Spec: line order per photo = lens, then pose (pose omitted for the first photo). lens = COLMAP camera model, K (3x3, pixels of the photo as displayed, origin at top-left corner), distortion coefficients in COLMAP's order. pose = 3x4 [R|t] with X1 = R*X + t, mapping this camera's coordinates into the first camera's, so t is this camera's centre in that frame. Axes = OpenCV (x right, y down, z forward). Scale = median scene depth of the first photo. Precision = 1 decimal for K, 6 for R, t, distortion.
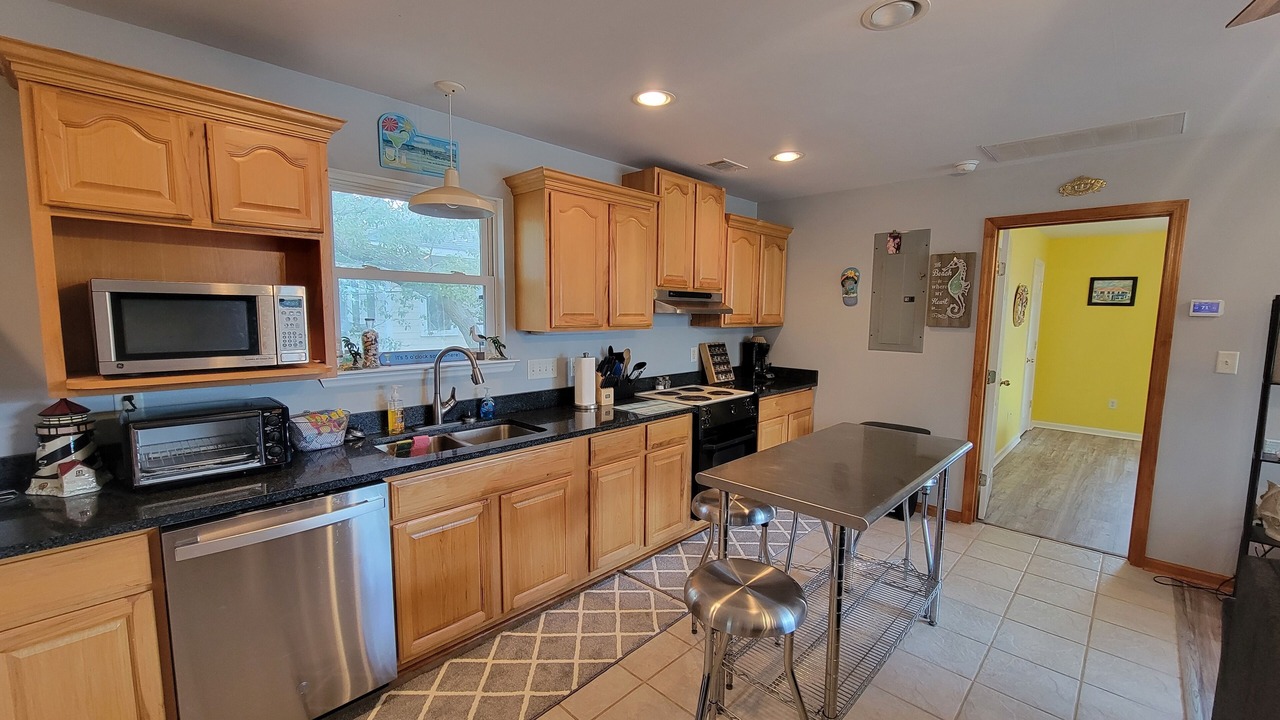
lens RADIAL K [[520.7, 0, 639.0], [0, 520.7, 363.7], [0, 0, 1]] dist [-0.003029, -0.000158]
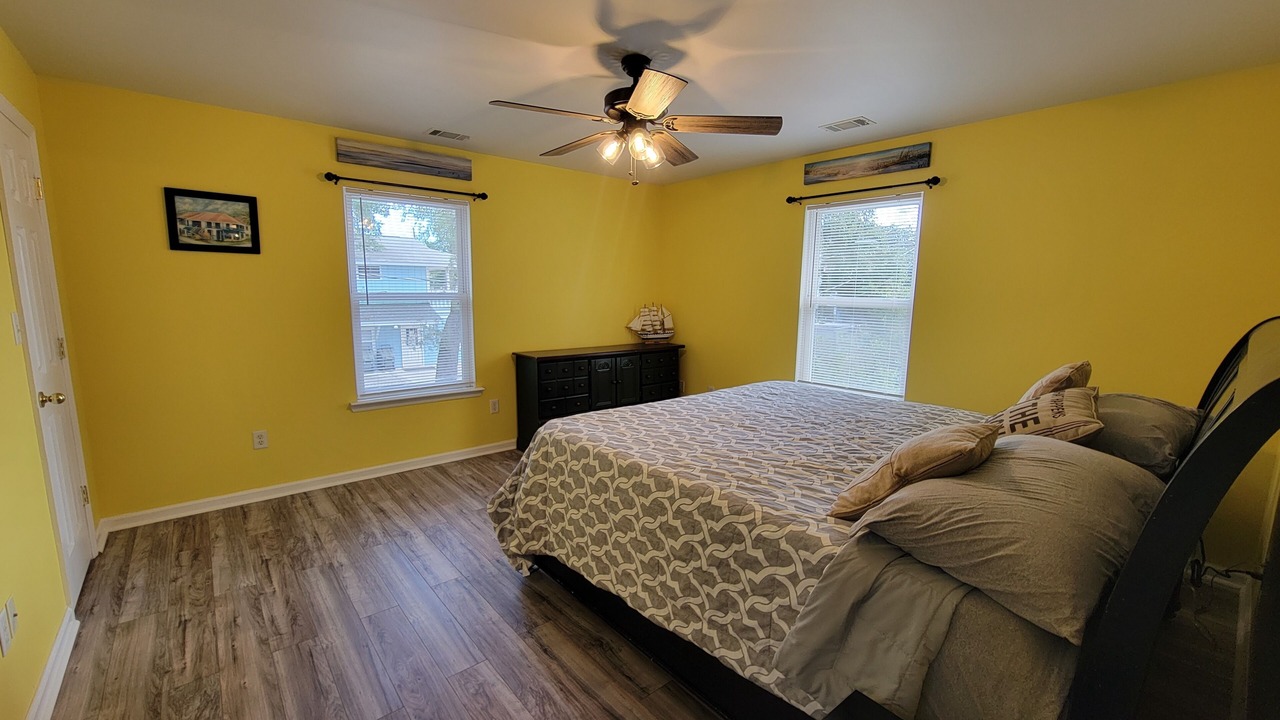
lens RADIAL K [[520.7, 0, 639.0], [0, 520.7, 363.7], [0, 0, 1]] dist [-0.003029, -0.000158]
pose [[0.099901, -0.190197, 0.976650, 0.847517], [0.064673, 0.980726, 0.184376, -0.138812], [-0.992893, 0.044743, 0.110276, 1.055295]]
